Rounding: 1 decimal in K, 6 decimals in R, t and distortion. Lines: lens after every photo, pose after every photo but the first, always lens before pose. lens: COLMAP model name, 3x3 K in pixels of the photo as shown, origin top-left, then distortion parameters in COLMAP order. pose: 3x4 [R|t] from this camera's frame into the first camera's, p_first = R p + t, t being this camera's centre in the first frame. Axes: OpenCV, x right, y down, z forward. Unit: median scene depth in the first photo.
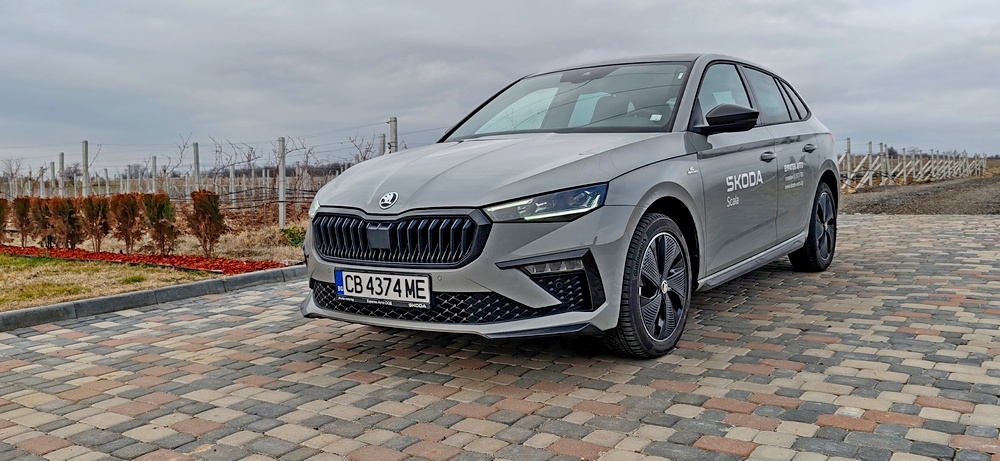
lens RADIAL K [[754.5, 0, 507.9], [0, 754.5, 220.1], [0, 0, 1]] dist [0.012289, -0.002991]
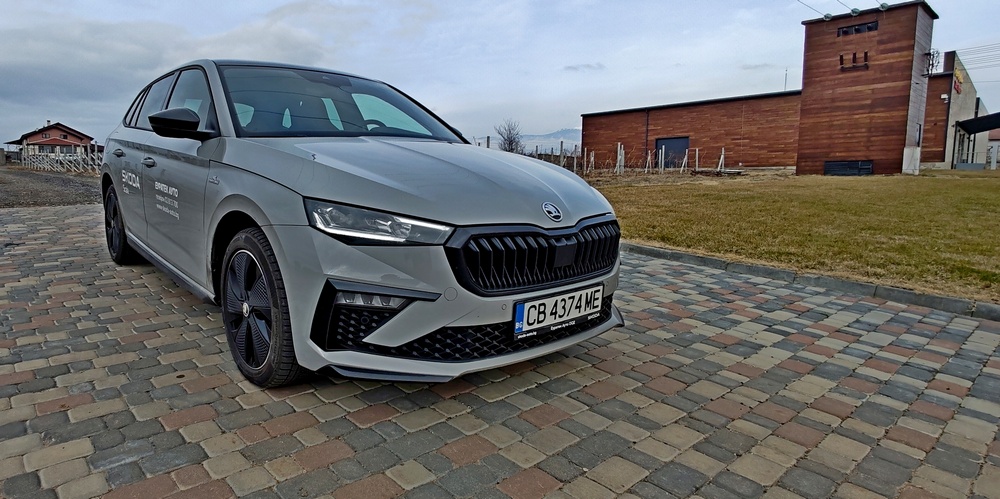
lens RADIAL K [[518.3, 0, 397.5], [0, 518.3, 234.9], [0, 0, 1]] dist [-0.013802, 0.001473]
pose [[0.341812, -0.093990, 0.935057, -0.792101], [0.040068, 0.995539, 0.085423, -0.058817], [-0.938914, 0.008267, 0.344053, 0.952870]]
